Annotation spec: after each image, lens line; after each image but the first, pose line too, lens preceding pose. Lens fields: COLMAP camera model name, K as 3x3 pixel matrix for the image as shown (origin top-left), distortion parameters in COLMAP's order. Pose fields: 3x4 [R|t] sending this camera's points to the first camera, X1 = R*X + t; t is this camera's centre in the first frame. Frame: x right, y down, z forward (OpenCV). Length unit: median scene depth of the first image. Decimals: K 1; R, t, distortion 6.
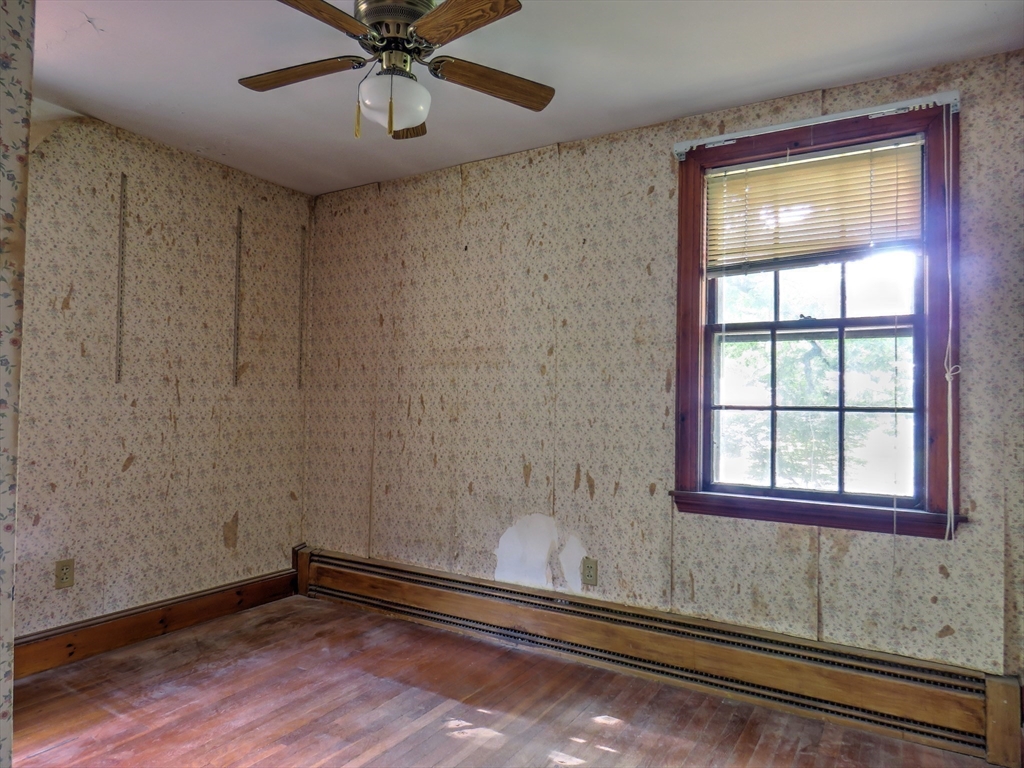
lens RADIAL K [[649.8, 0, 514.4], [0, 649.8, 383.0], [0, 0, 1]] dist [-0.002387, -0.005029]
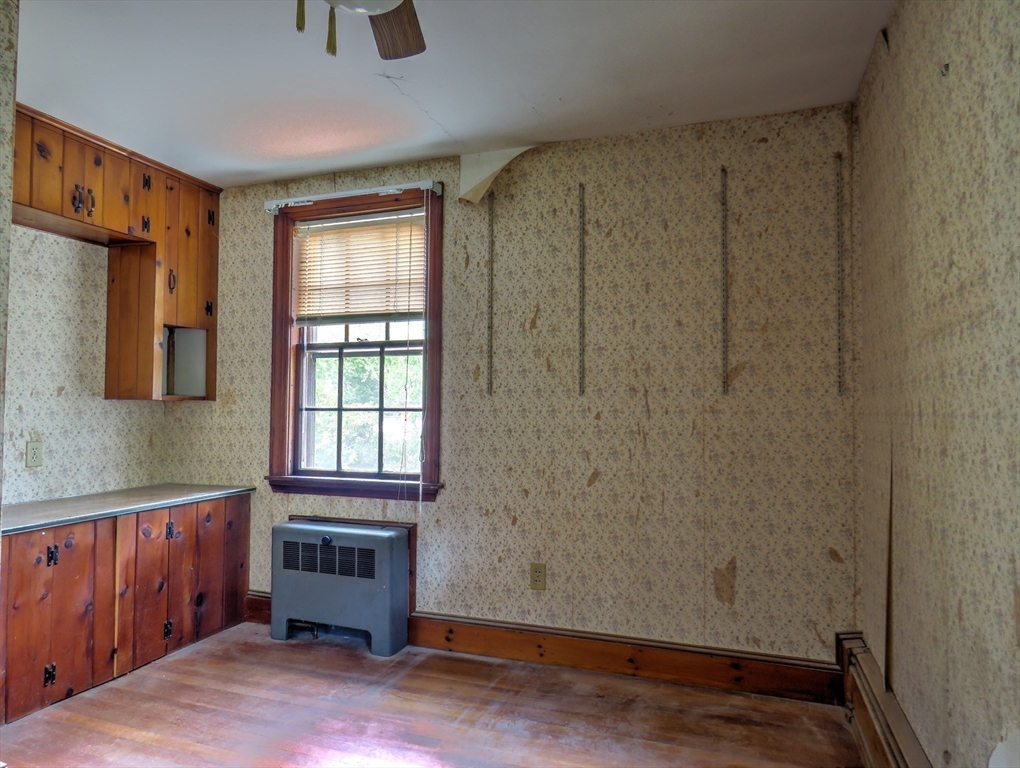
lens RADIAL K [[647.2, 0, 511.2], [0, 647.2, 389.6], [0, 0, 1]] dist [-0.002387, -0.005029]
pose [[0.202000, -0.049019, -0.978158, 0.306620], [0.023417, 0.998703, -0.045213, 0.030960], [0.979106, -0.013772, 0.202886, 0.653116]]
